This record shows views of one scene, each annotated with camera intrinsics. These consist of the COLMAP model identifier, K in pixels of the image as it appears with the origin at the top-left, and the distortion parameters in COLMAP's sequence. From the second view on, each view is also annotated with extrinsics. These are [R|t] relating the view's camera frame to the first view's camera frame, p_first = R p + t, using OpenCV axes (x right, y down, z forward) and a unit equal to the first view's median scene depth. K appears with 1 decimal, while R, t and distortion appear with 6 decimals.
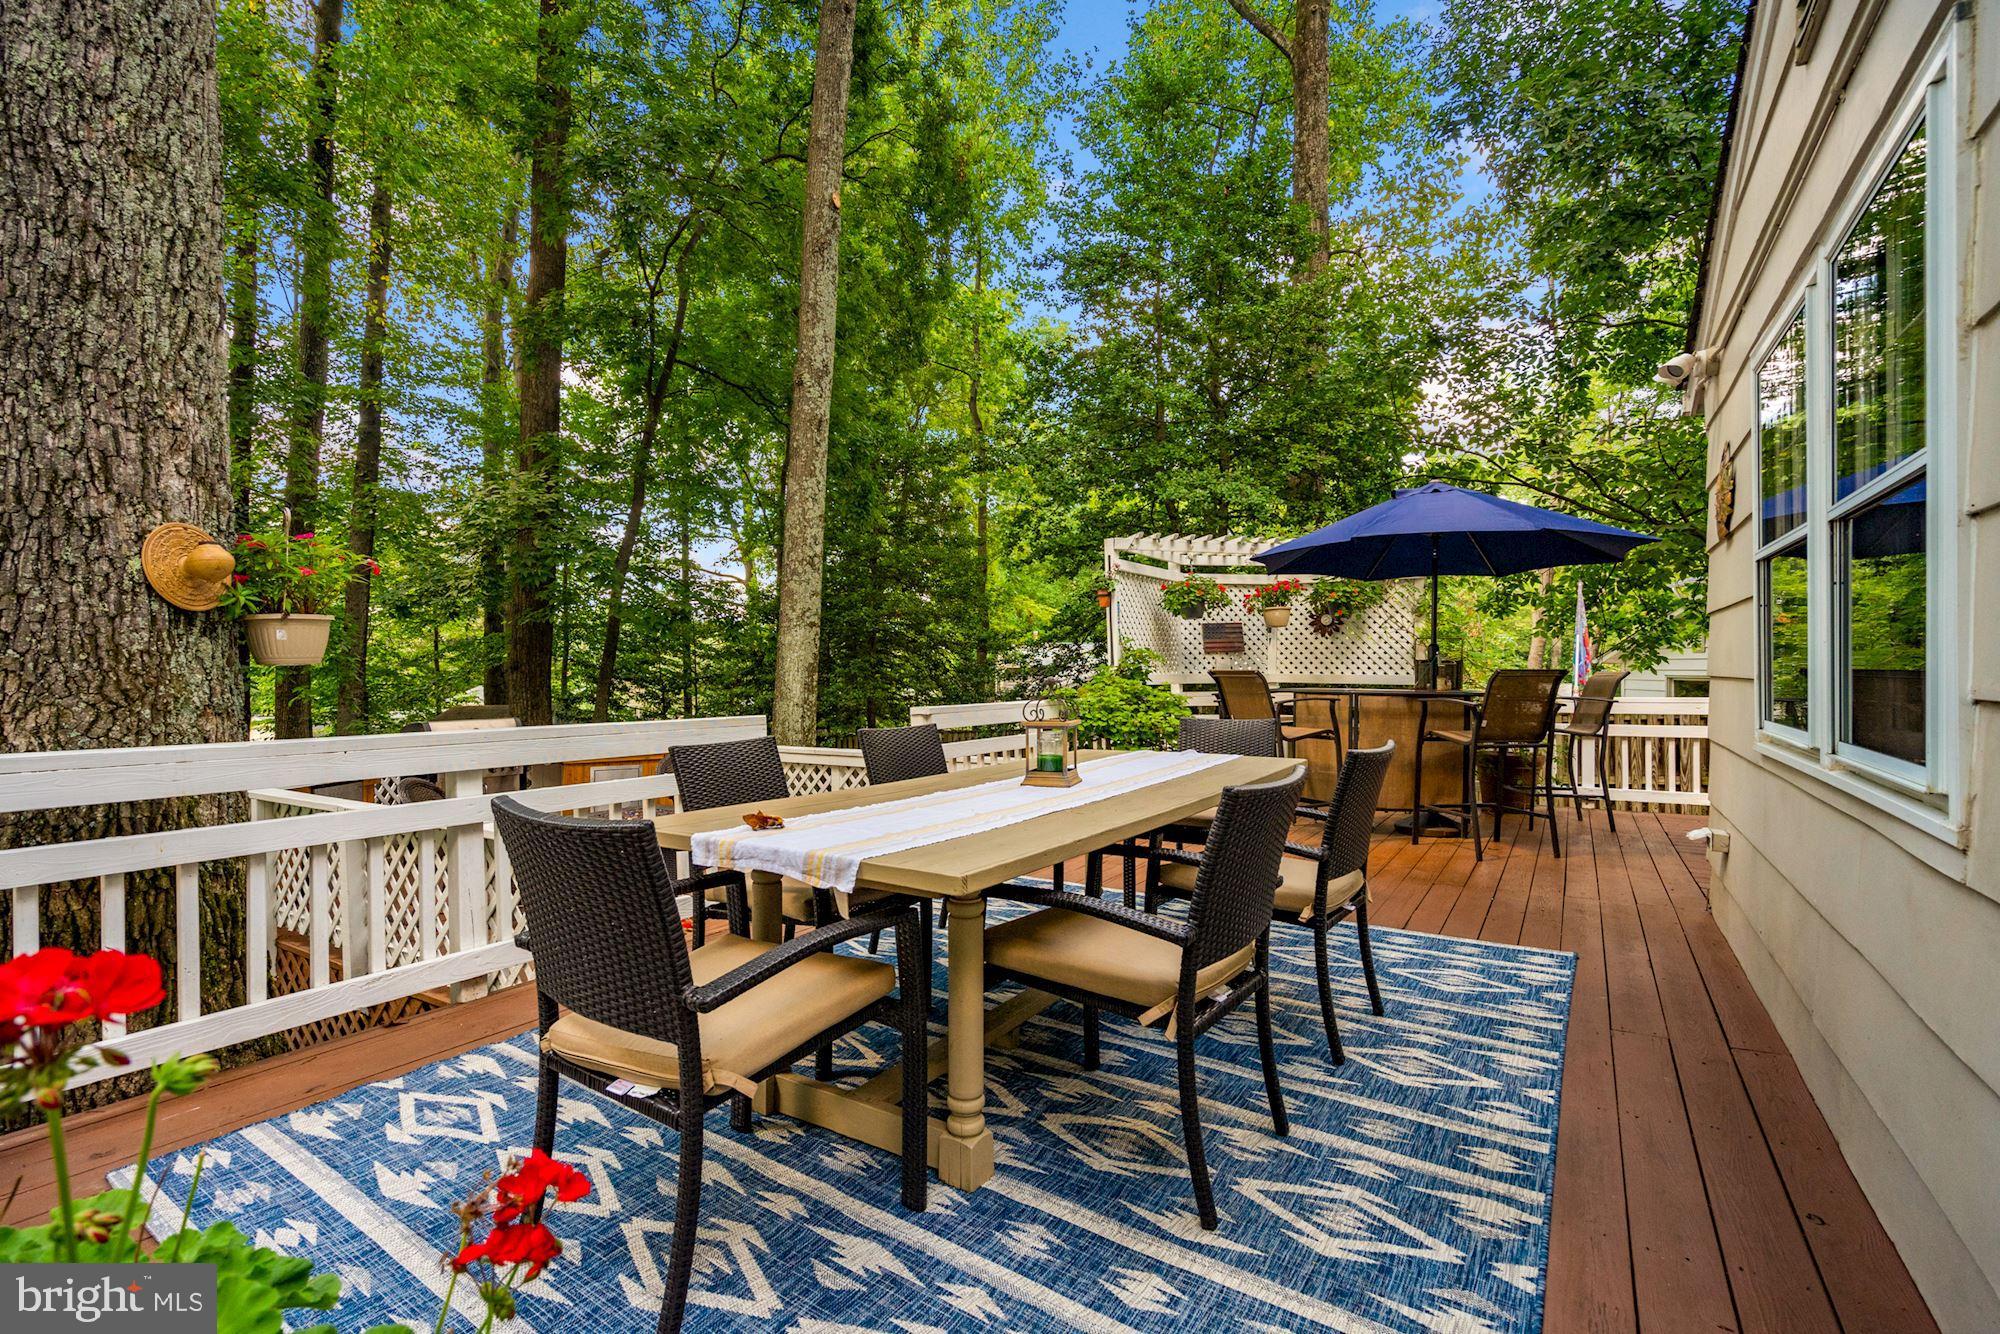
lens RADIAL K [[926.1, 0, 1002.2], [0, 926.1, 670.1], [0, 0, 1]] dist [-0.015640, 0.002436]
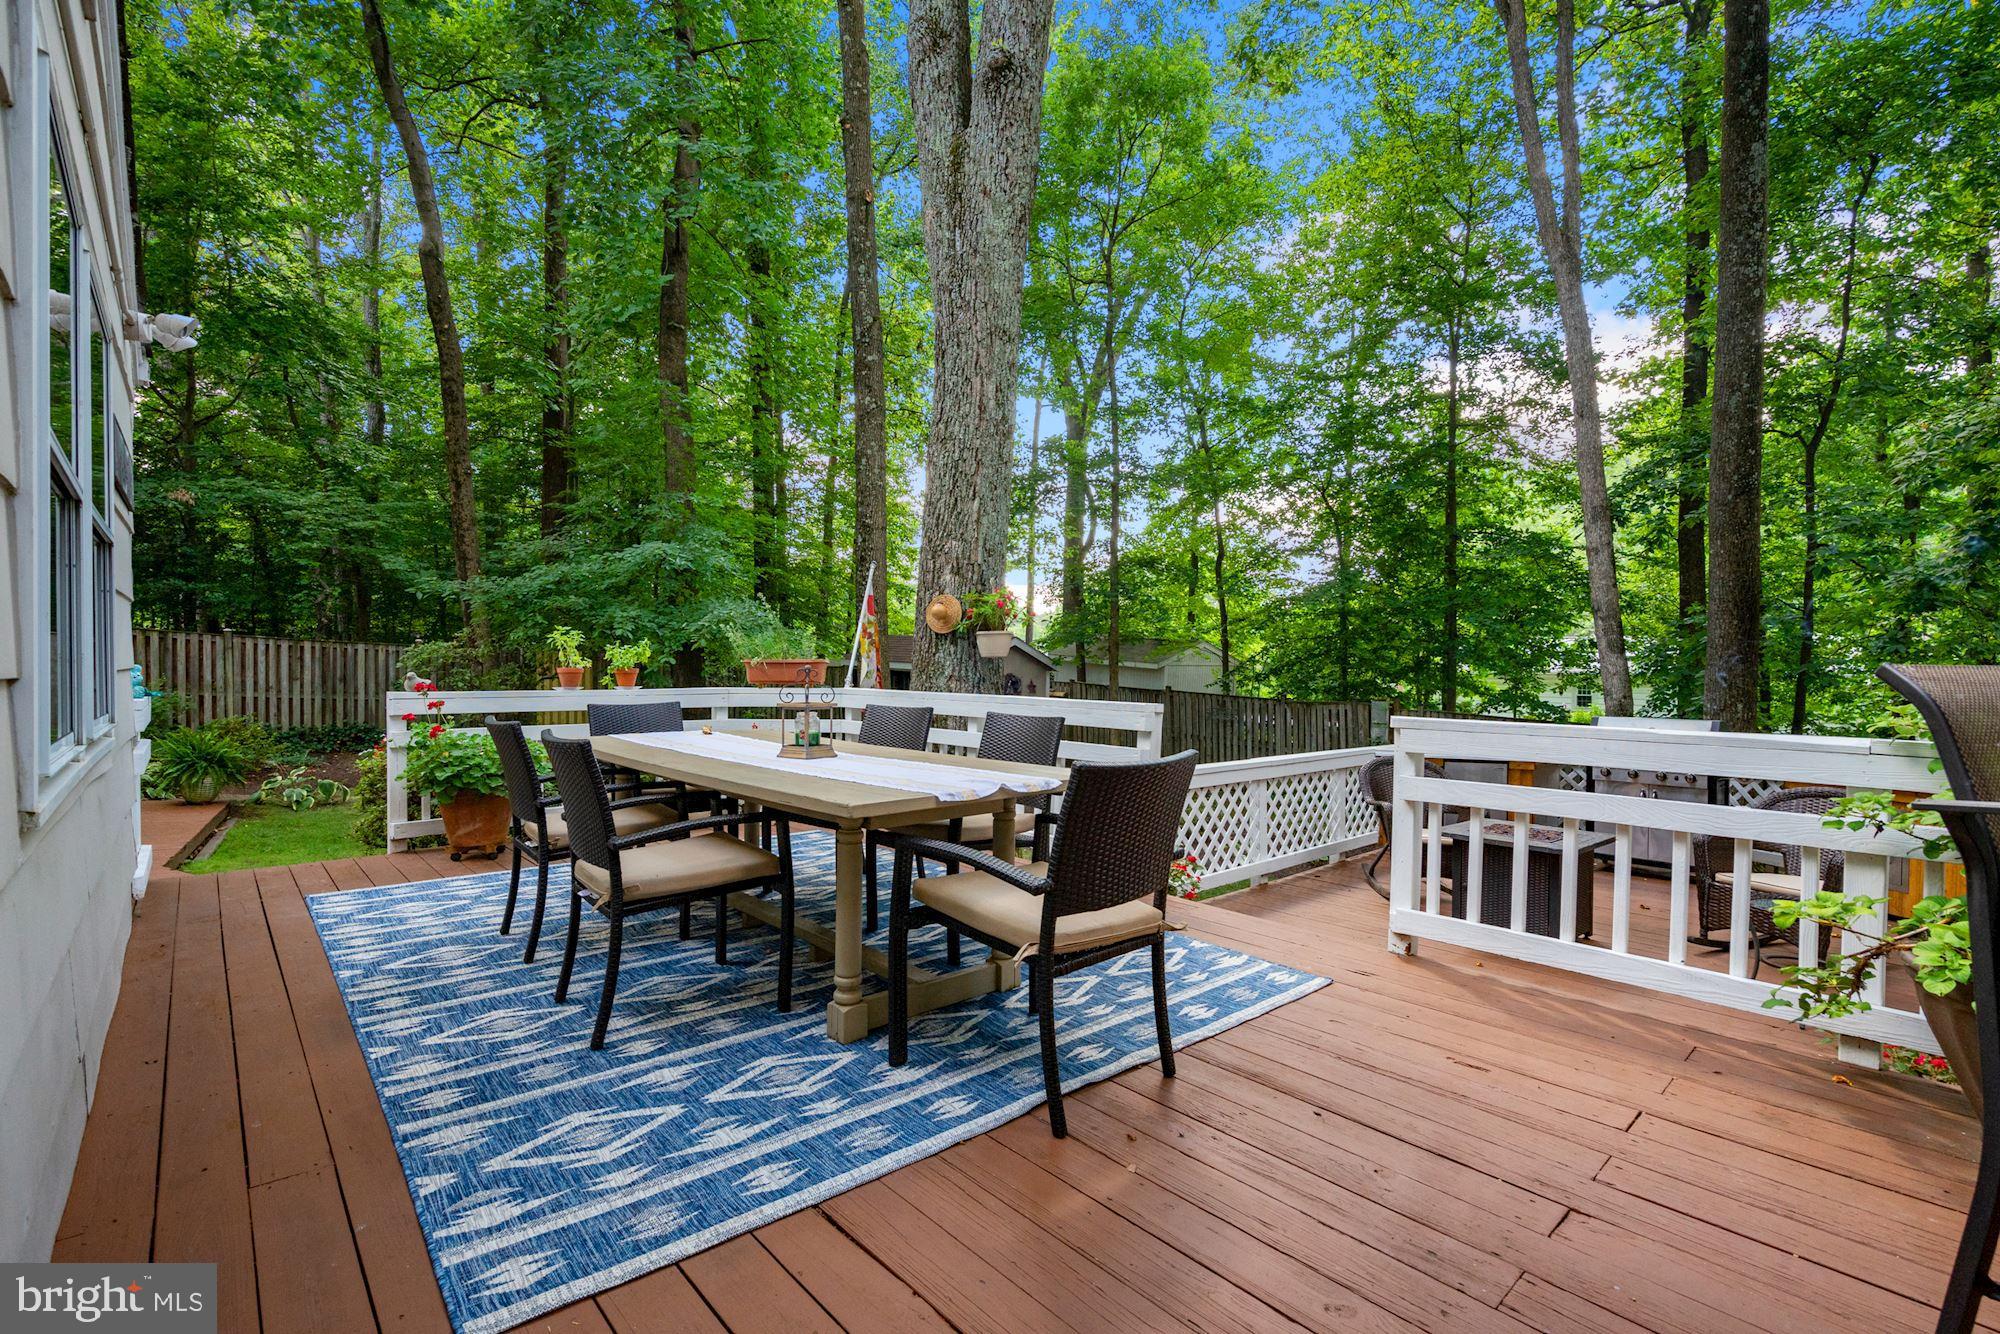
lens RADIAL K [[926.1, 0, 1000.5], [0, 926.1, 668.6], [0, 0, 1]] dist [-0.015640, 0.002436]
pose [[-0.289520, 0.007909, -0.957139, 1.255262], [-0.005128, 0.999939, 0.009814, -0.001307], [0.957158, 0.007750, -0.289462, 1.790681]]
